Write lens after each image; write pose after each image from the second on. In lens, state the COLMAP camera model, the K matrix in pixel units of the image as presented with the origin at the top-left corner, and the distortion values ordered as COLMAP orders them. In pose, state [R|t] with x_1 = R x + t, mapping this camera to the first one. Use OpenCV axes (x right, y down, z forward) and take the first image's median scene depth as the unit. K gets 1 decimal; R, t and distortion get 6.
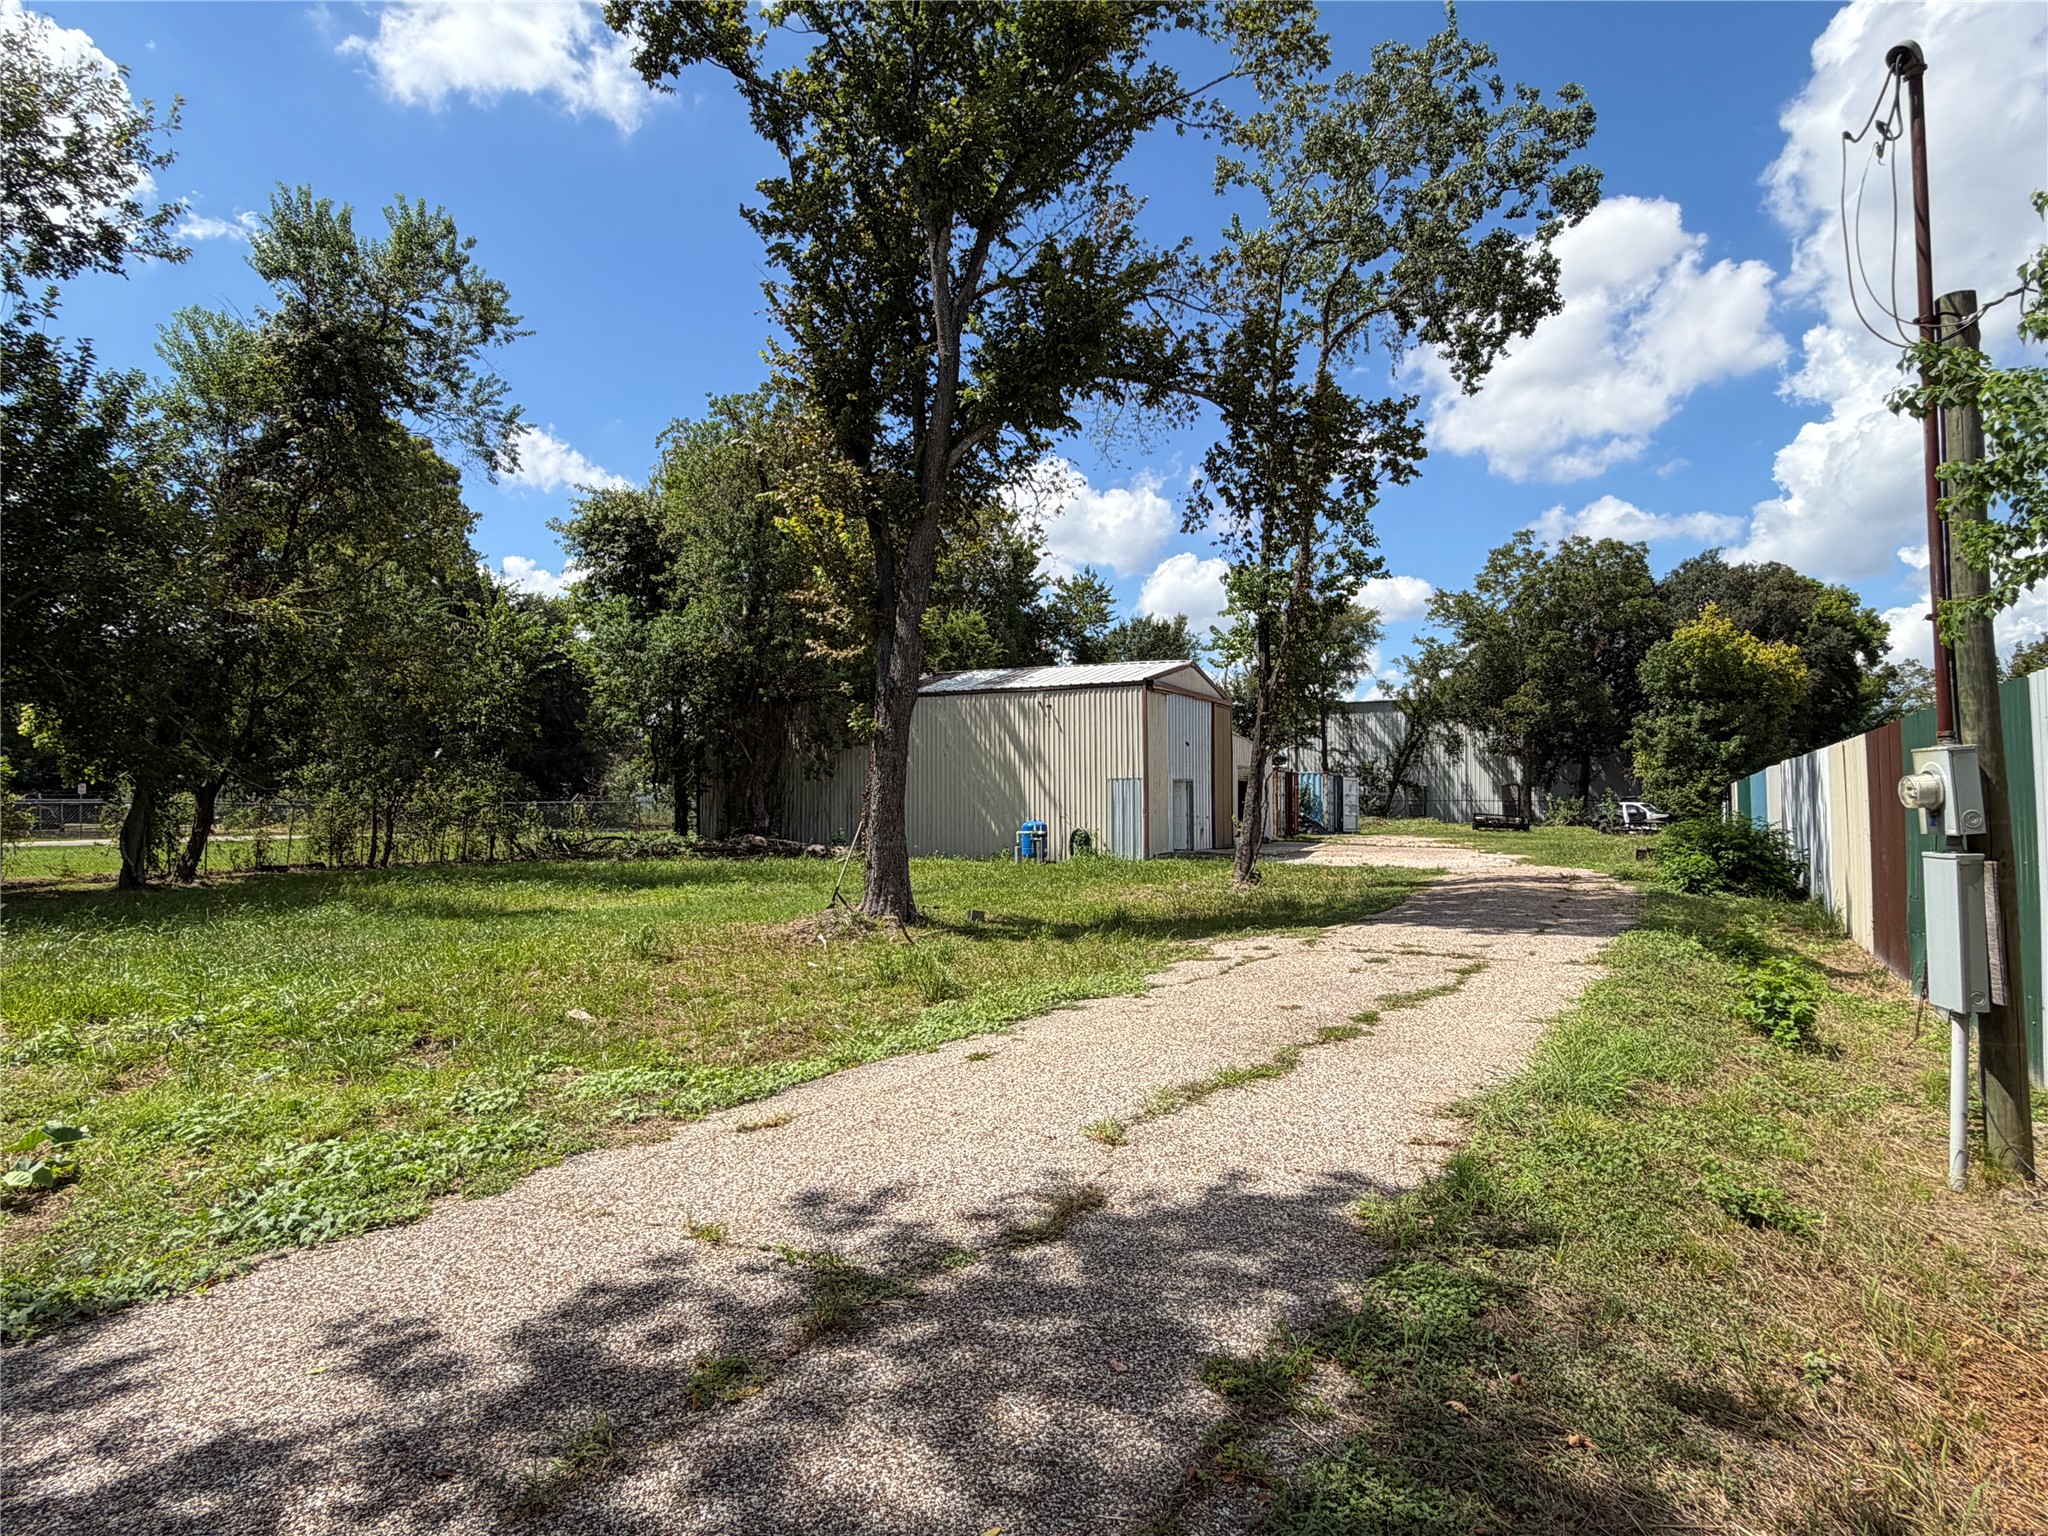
lens RADIAL K [[1201.3, 0, 1018.0], [0, 1201.3, 775.3], [0, 0, 1]] dist [-0.002057, 0.004061]
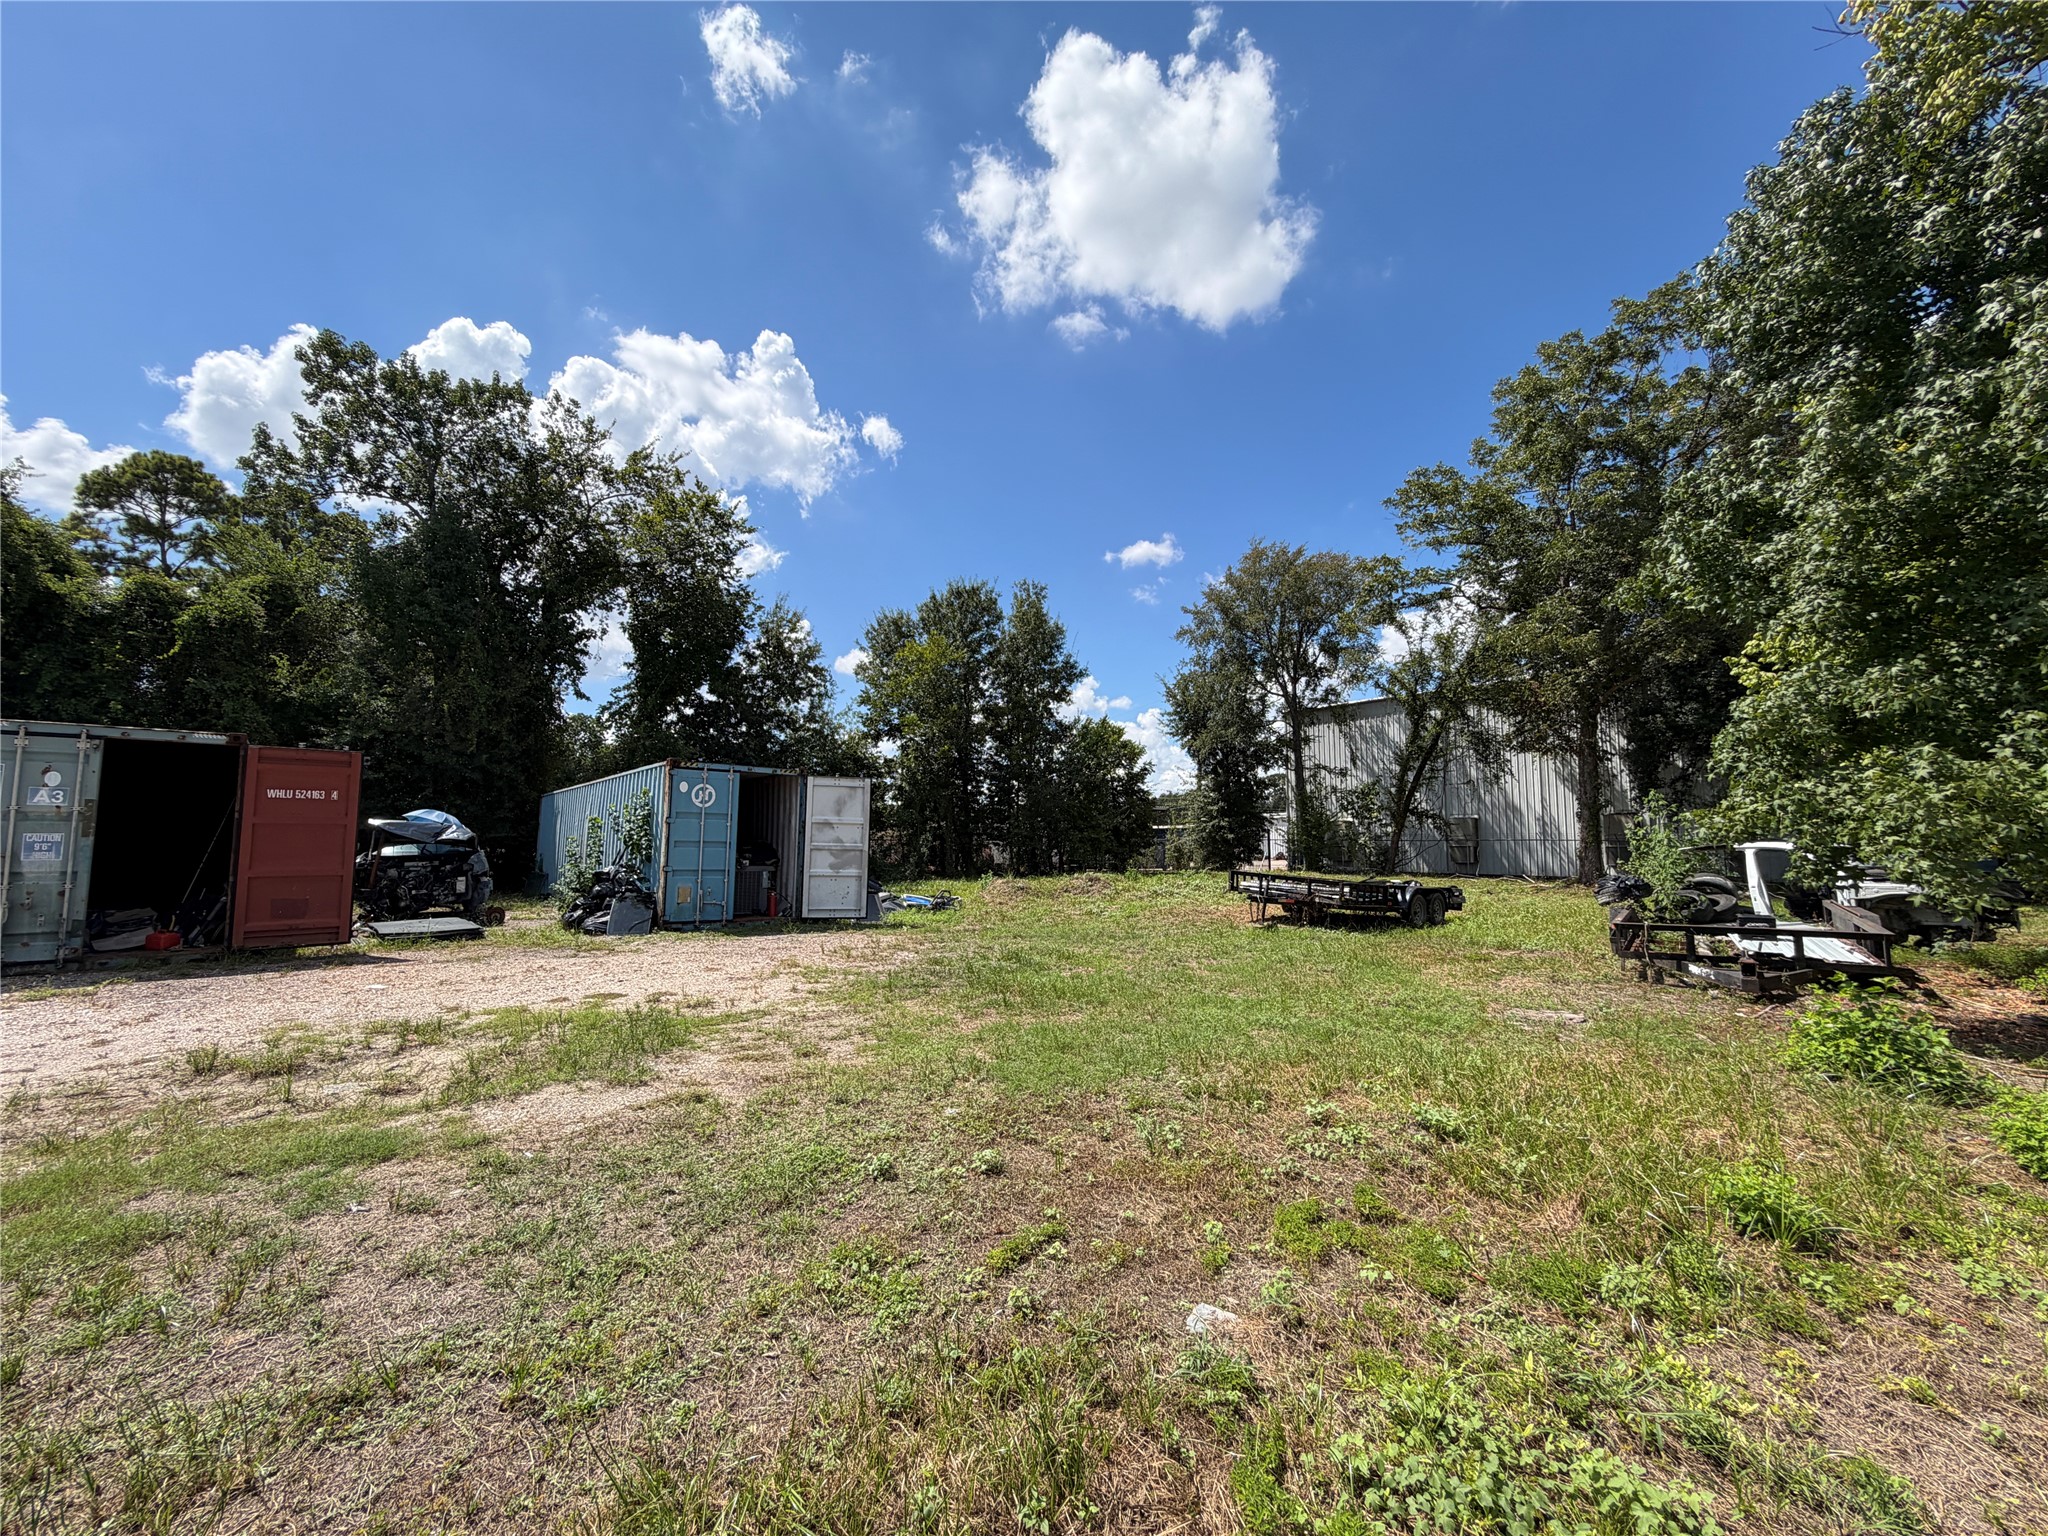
lens RADIAL K [[815.8, 0, 1018.0], [0, 815.8, 768.9], [0, 0, 1]] dist [-0.000682, 0.000170]
pose [[0.926993, -0.034283, -0.373509, 0.413391], [0.008664, 0.997505, -0.070056, 0.016607], [0.374979, 0.061706, 0.924978, 0.735945]]
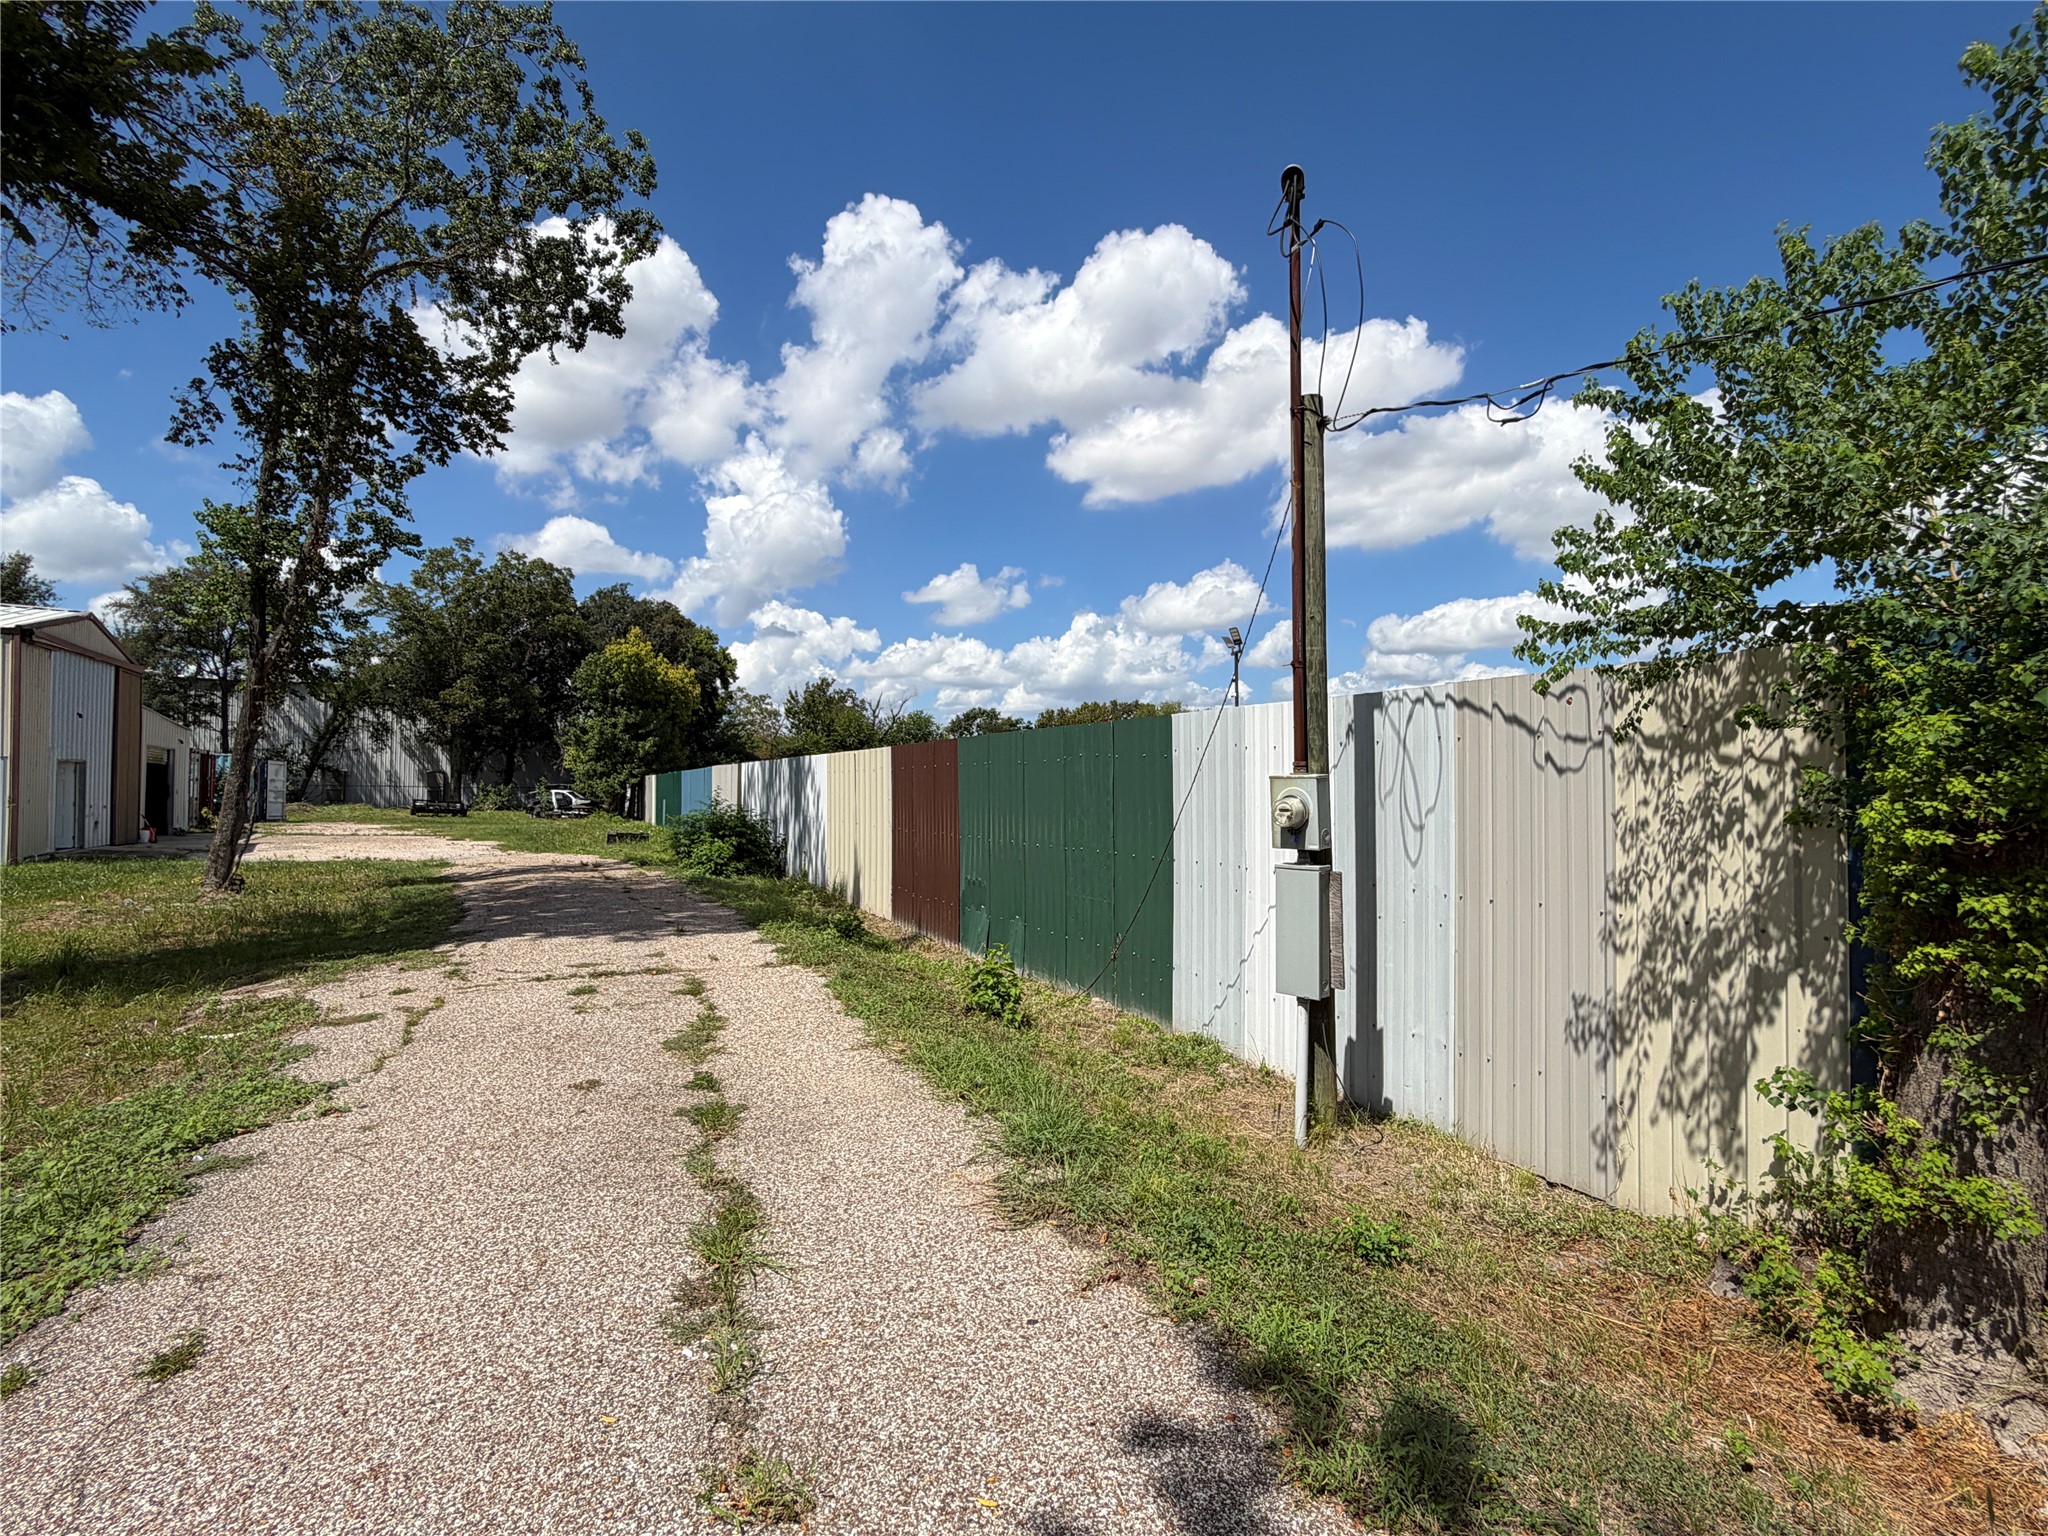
lens RADIAL K [[1024.5, 0, 1023.4], [0, 1024.5, 761.2], [0, 0, 1]] dist [-0.007582, 0.003661]
pose [[0.592717, 0.029827, 0.804858, -0.018308], [-0.027618, 0.999479, -0.016701, -0.001163], [-0.804937, -0.012330, 0.593232, 0.057311]]
